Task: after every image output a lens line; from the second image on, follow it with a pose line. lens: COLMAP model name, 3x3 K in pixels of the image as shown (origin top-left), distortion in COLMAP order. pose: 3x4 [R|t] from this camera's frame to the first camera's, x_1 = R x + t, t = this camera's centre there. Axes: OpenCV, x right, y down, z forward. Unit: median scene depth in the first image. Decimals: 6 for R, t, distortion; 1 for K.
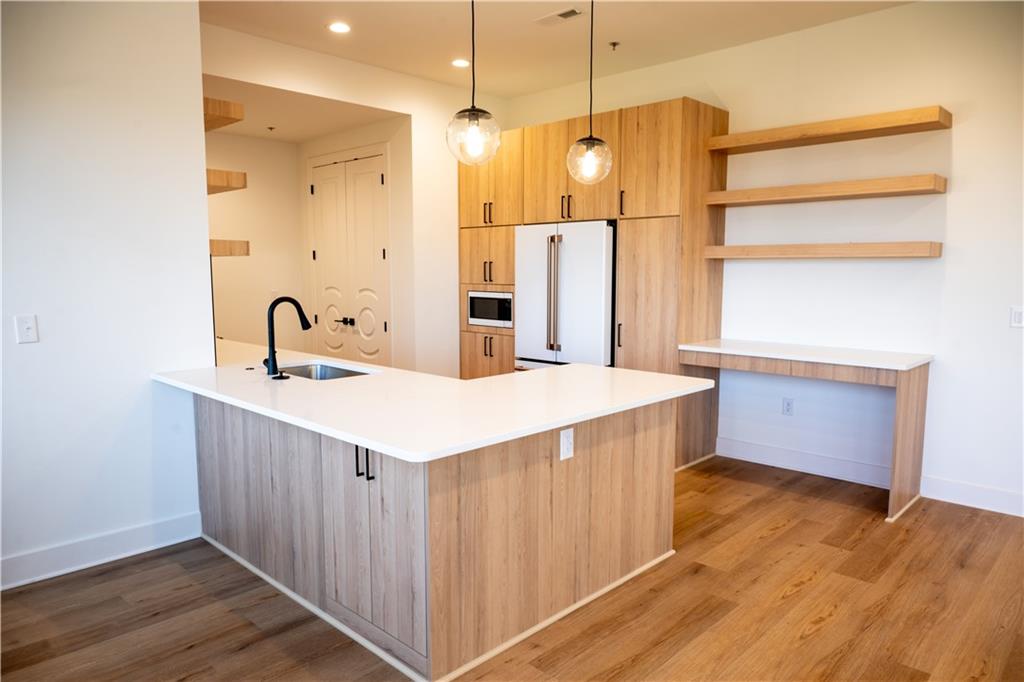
lens RADIAL K [[687.7, 0, 513.4], [0, 687.7, 343.9], [0, 0, 1]] dist [0.000568, -0.001536]
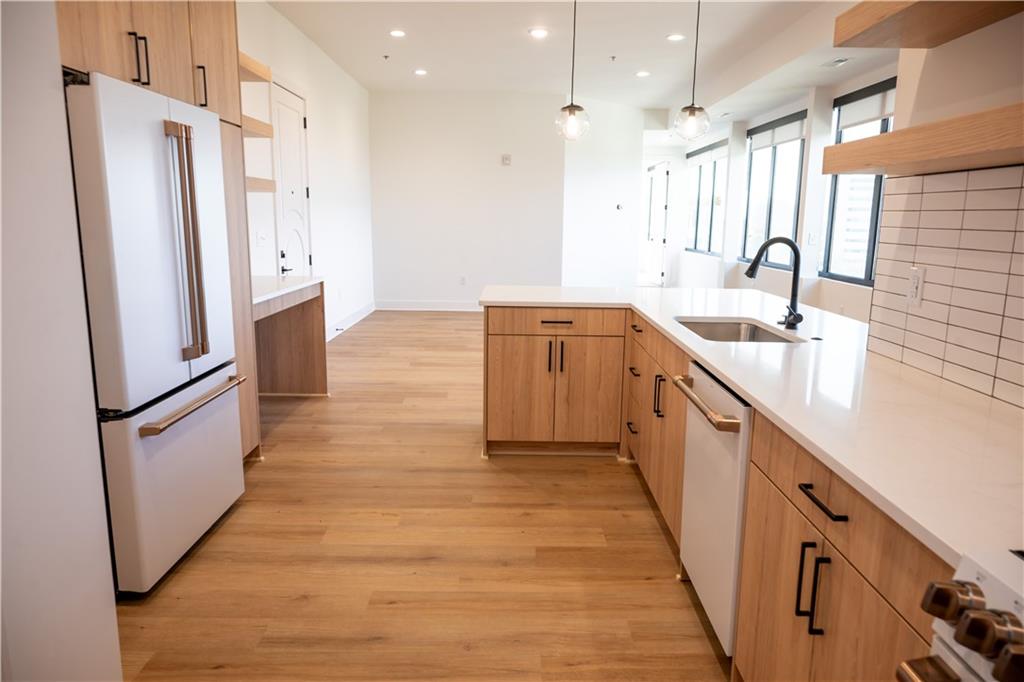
lens RADIAL K [[687.7, 0, 514.8], [0, 687.7, 346.3], [0, 0, 1]] dist [0.000568, -0.001536]
pose [[-0.694715, -0.143479, 0.704829, -0.524651], [0.065716, 0.963144, 0.260835, -0.132021], [-0.716277, 0.227524, -0.659682, 1.328420]]
